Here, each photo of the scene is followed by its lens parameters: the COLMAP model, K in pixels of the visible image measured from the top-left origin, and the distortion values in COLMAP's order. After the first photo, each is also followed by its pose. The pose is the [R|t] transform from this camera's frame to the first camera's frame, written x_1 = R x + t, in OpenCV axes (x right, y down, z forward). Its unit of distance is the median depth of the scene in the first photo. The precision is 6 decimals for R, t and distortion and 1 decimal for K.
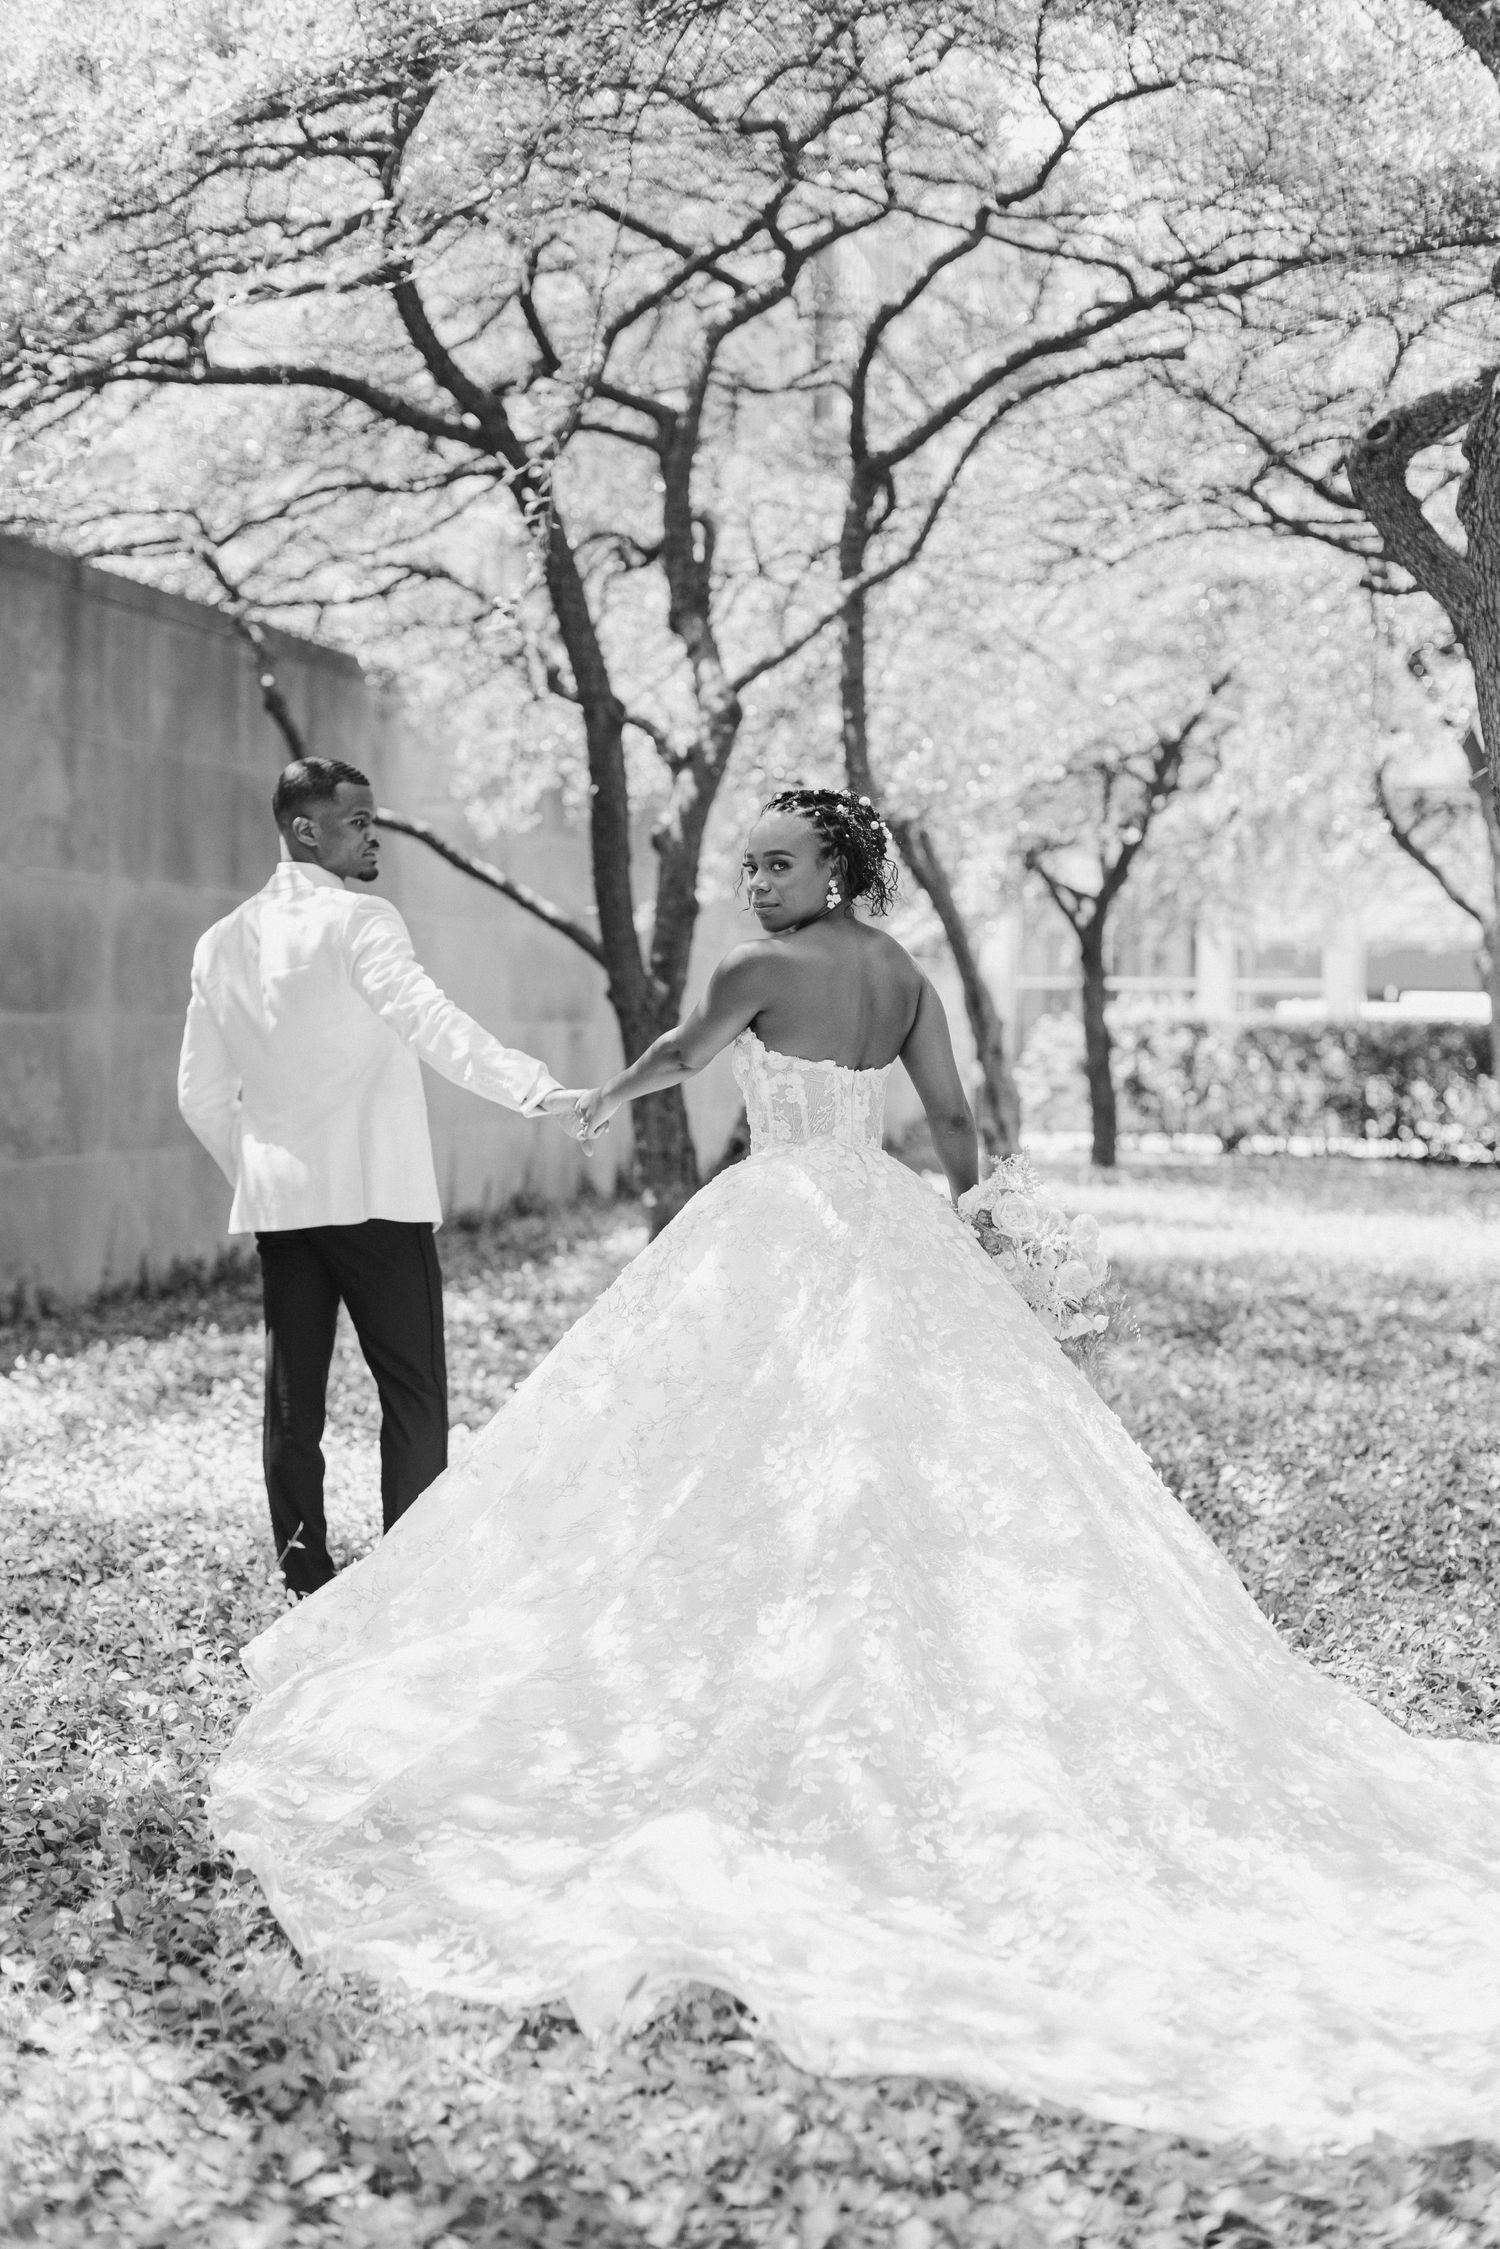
lens RADIAL K [[3117.2, 0, 771.3], [0, 3117.2, 1122.9], [0, 0, 1]] dist [0.015454, 0.000000]
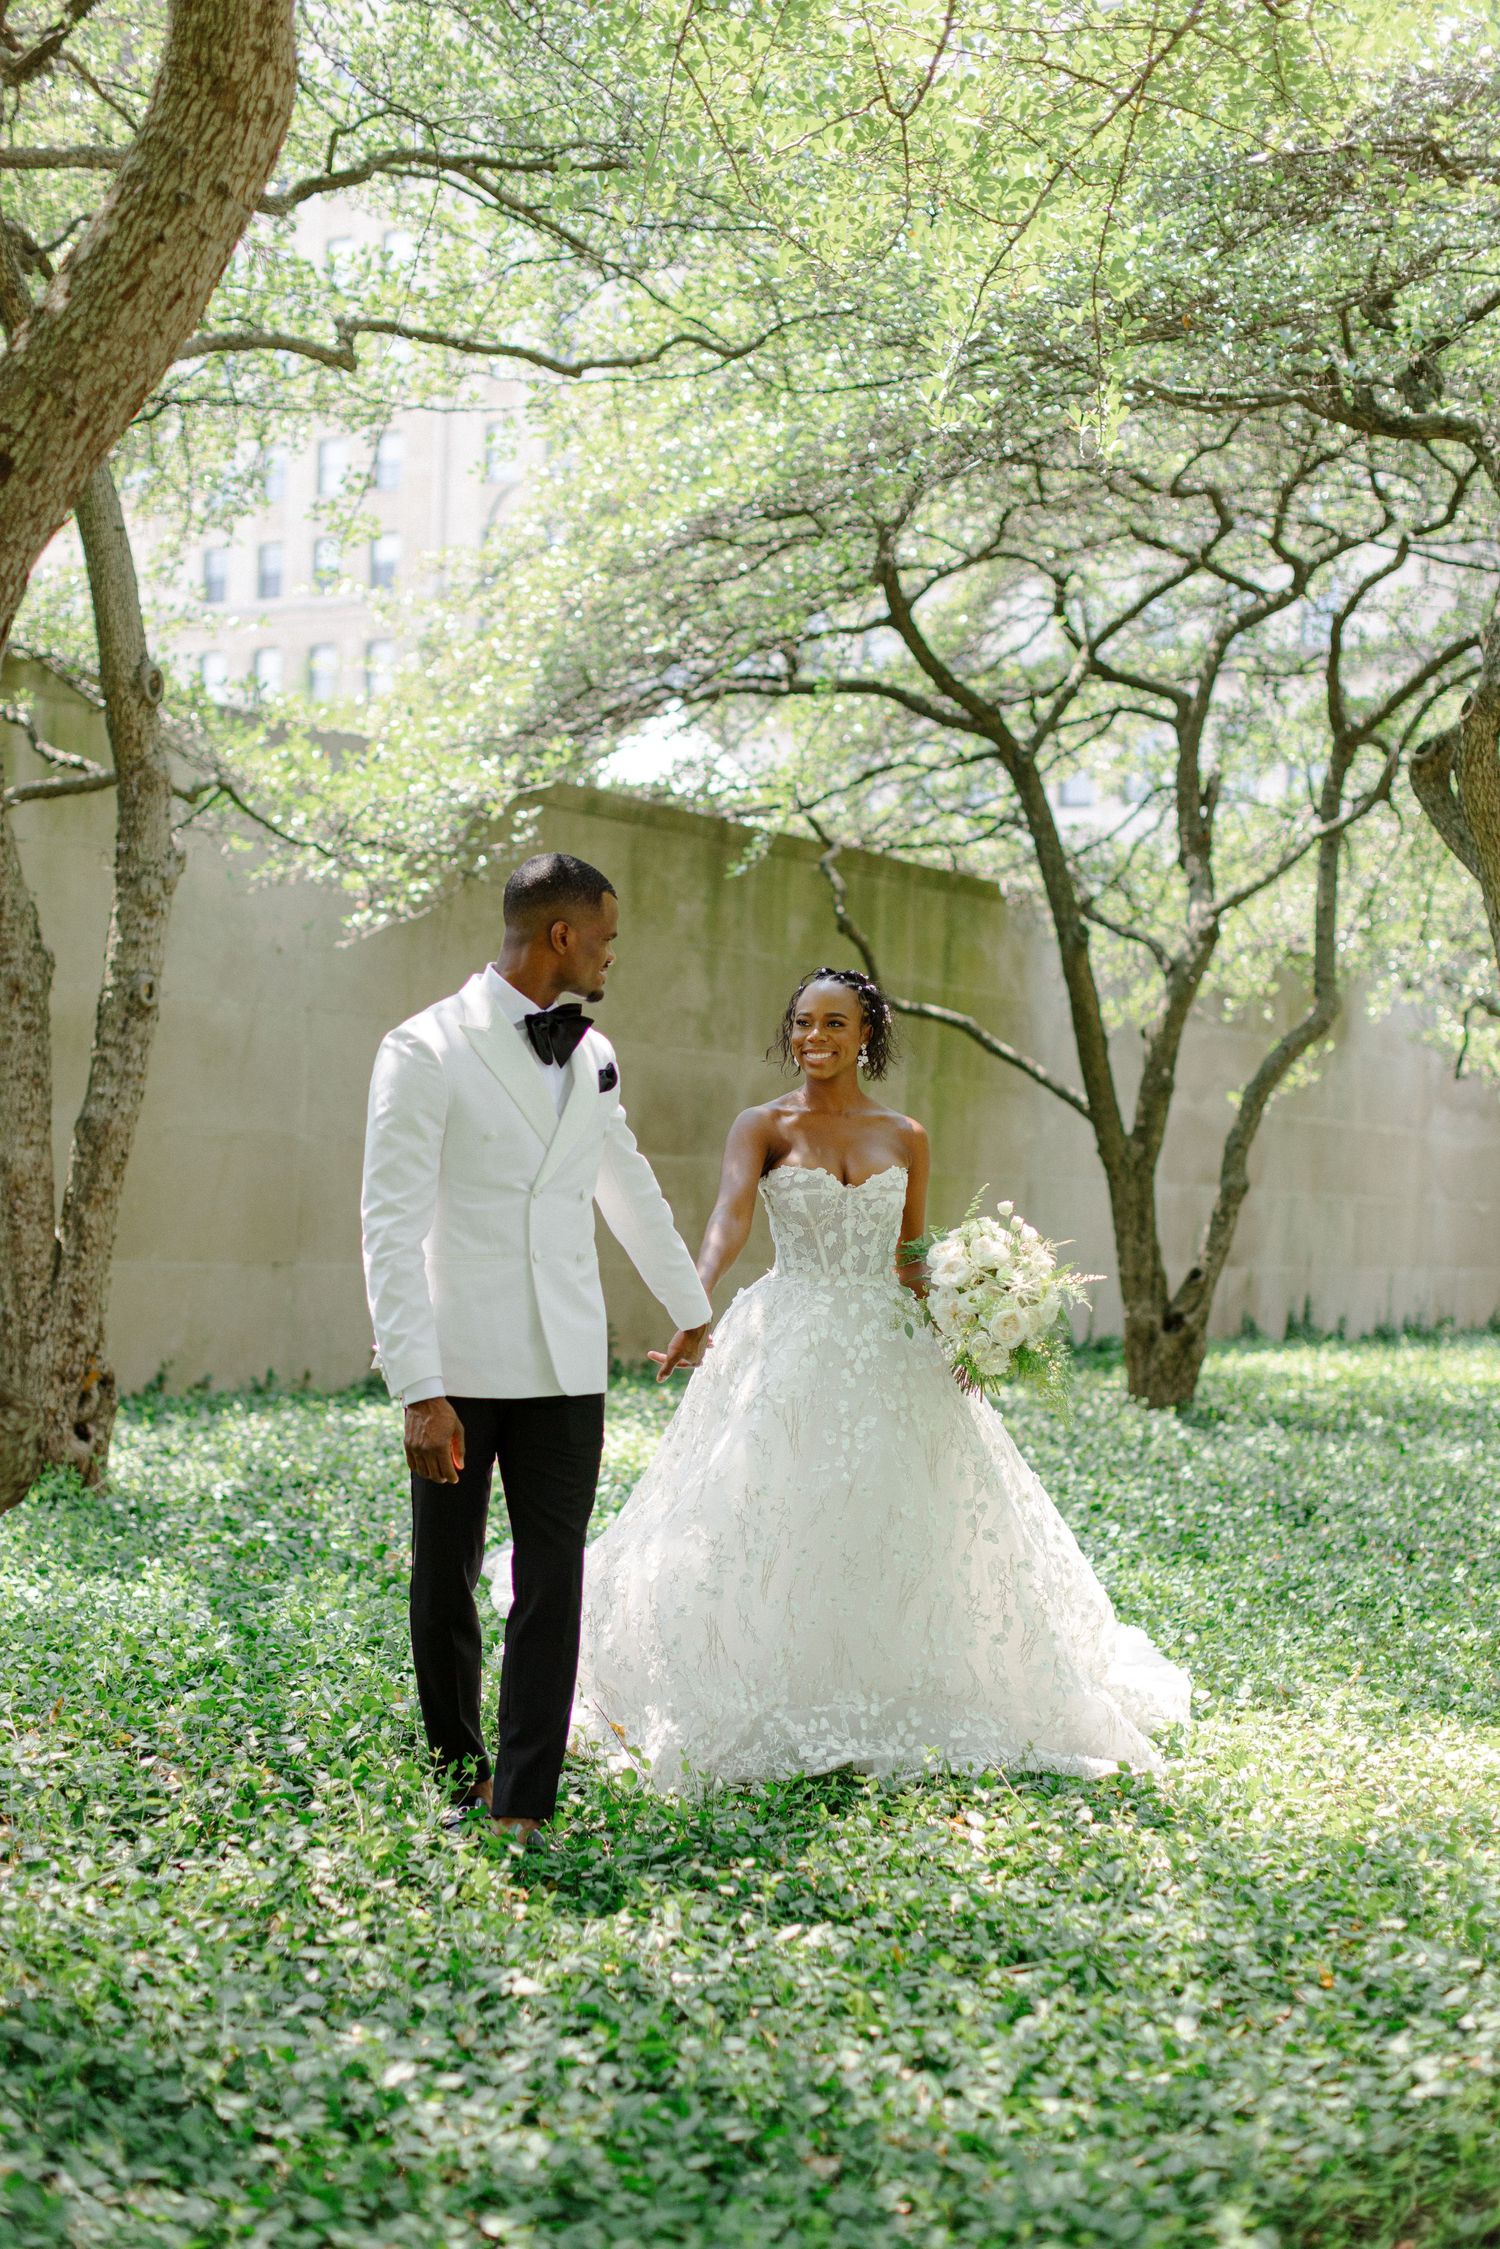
lens RADIAL K [[3117.2, 0, 748.5], [0, 3117.2, 1119.7], [0, 0, 1]] dist [0.015454, 0.000000]
pose [[0.941016, 0.023753, -0.337528, 0.239090], [-0.043805, 0.997690, -0.051917, 0.017842], [0.335515, 0.063640, 0.939883, -0.247190]]
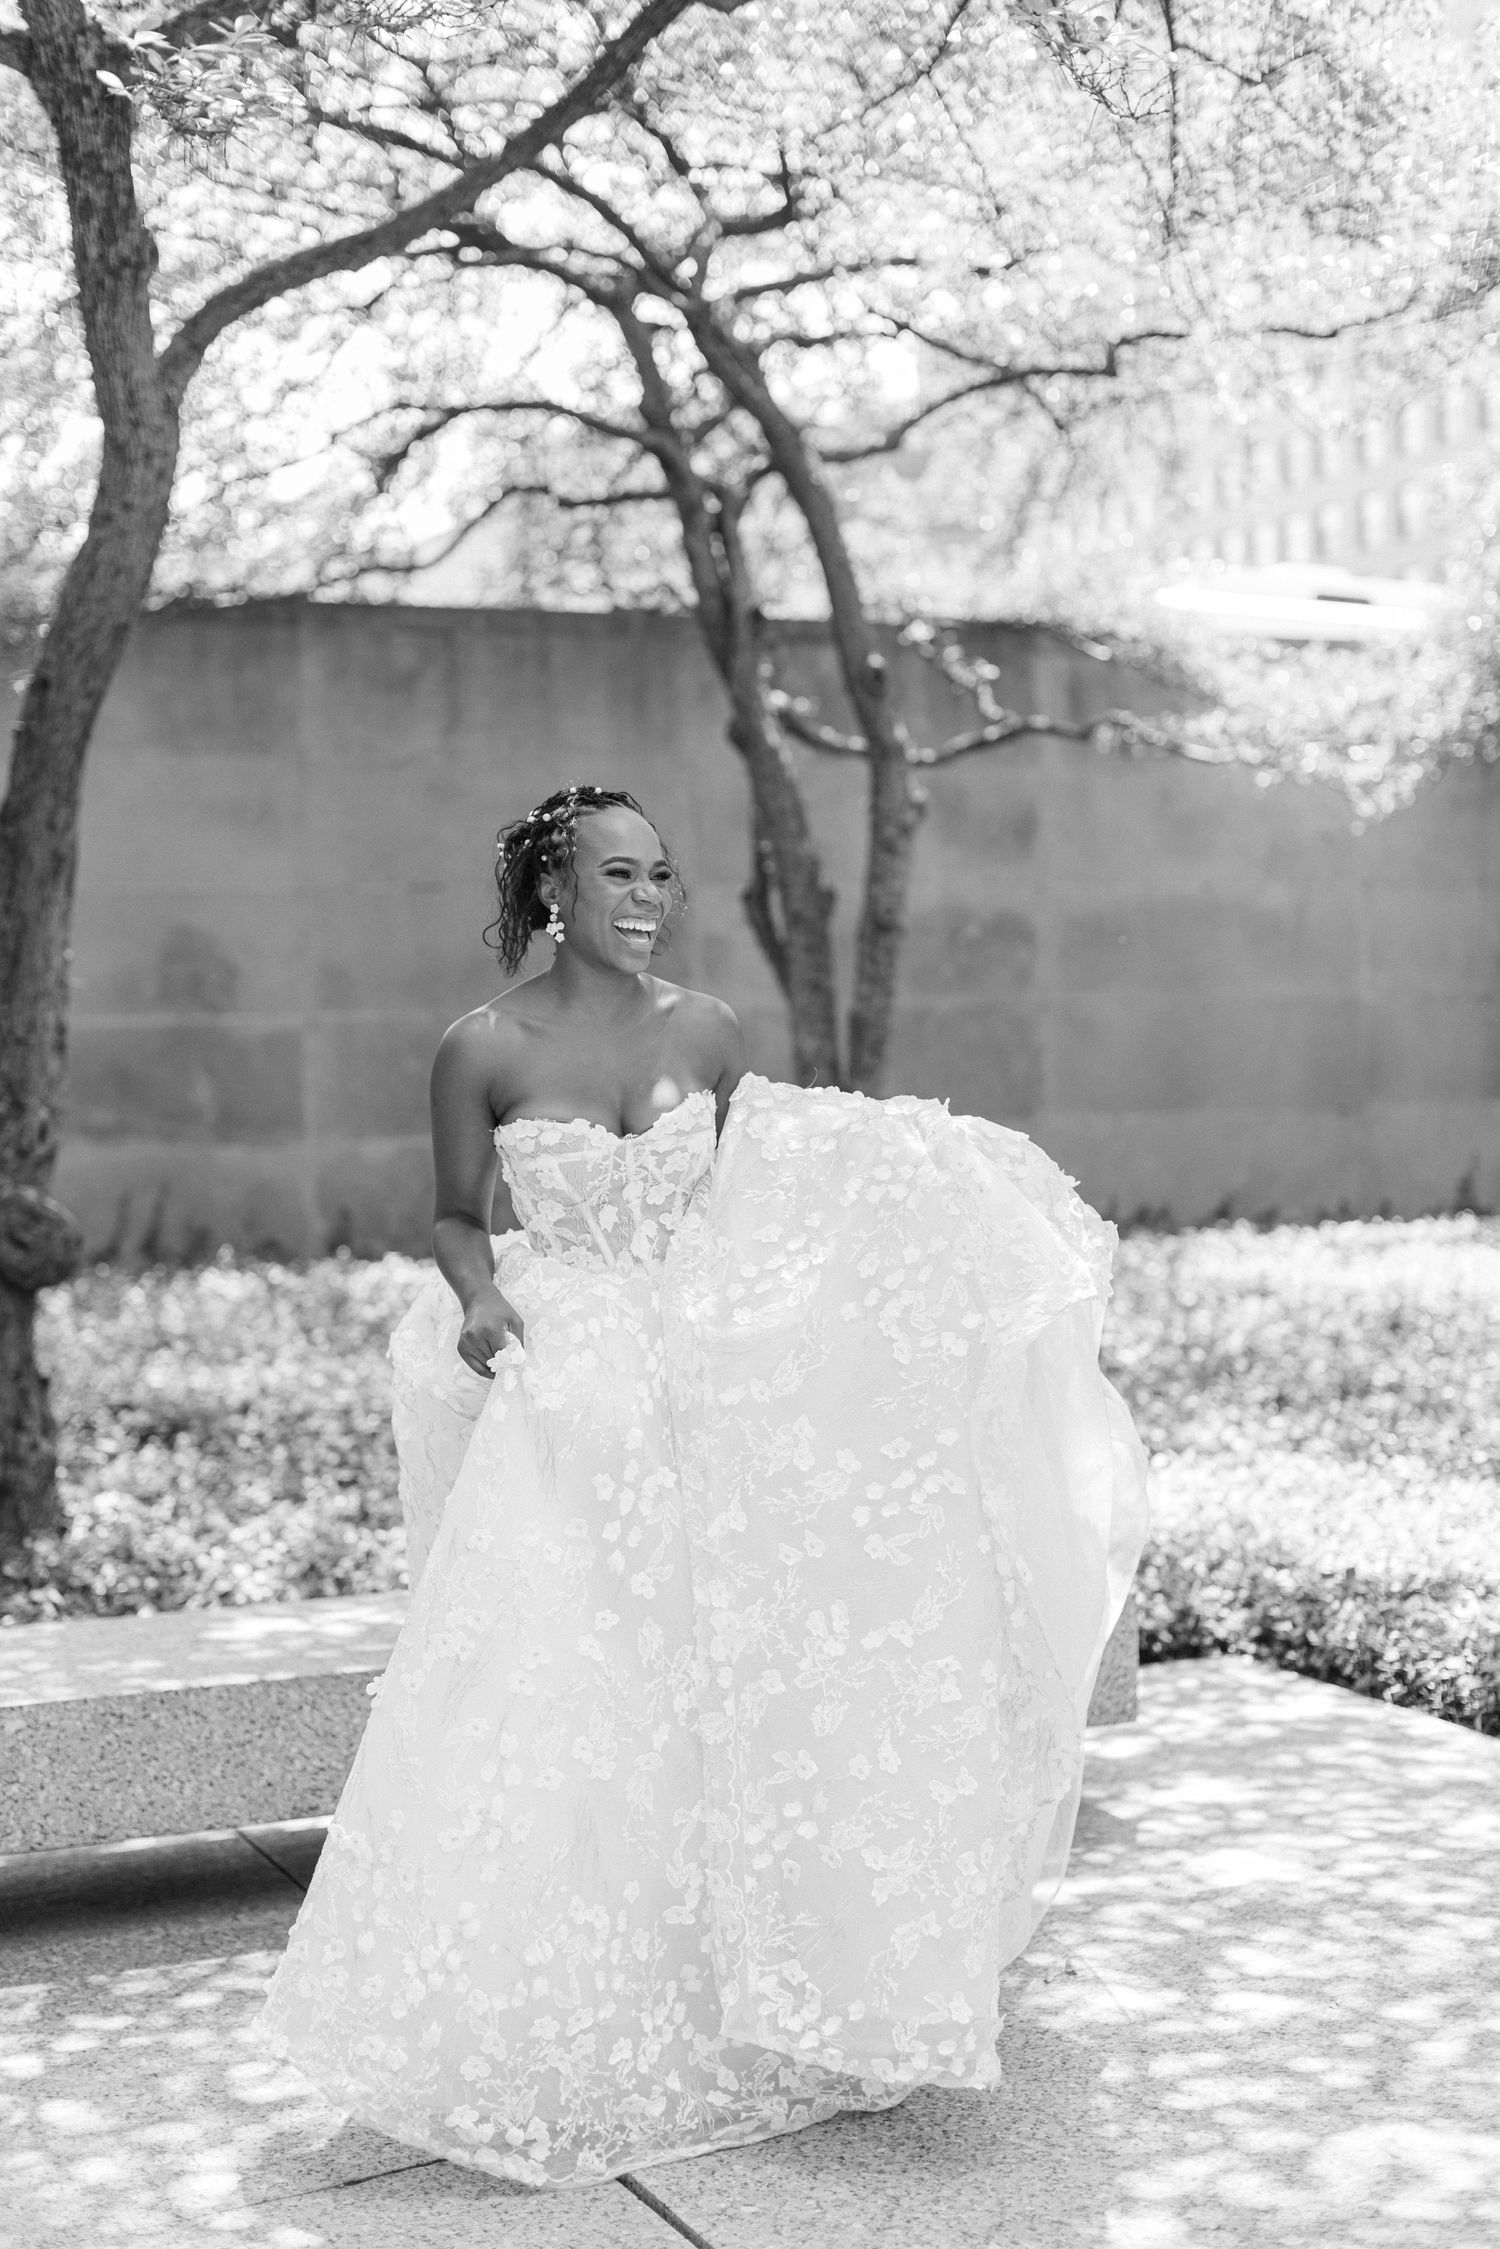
lens RADIAL K [[3117.2, 0, 746.6], [0, 3117.2, 1120.6], [0, 0, 1]] dist [0.015454, 0.000000]
pose [[0.601075, 0.007969, -0.799153, 0.565942], [0.000780, 0.999944, 0.010558, 0.009999], [0.799192, -0.006969, 0.601035, -0.219555]]
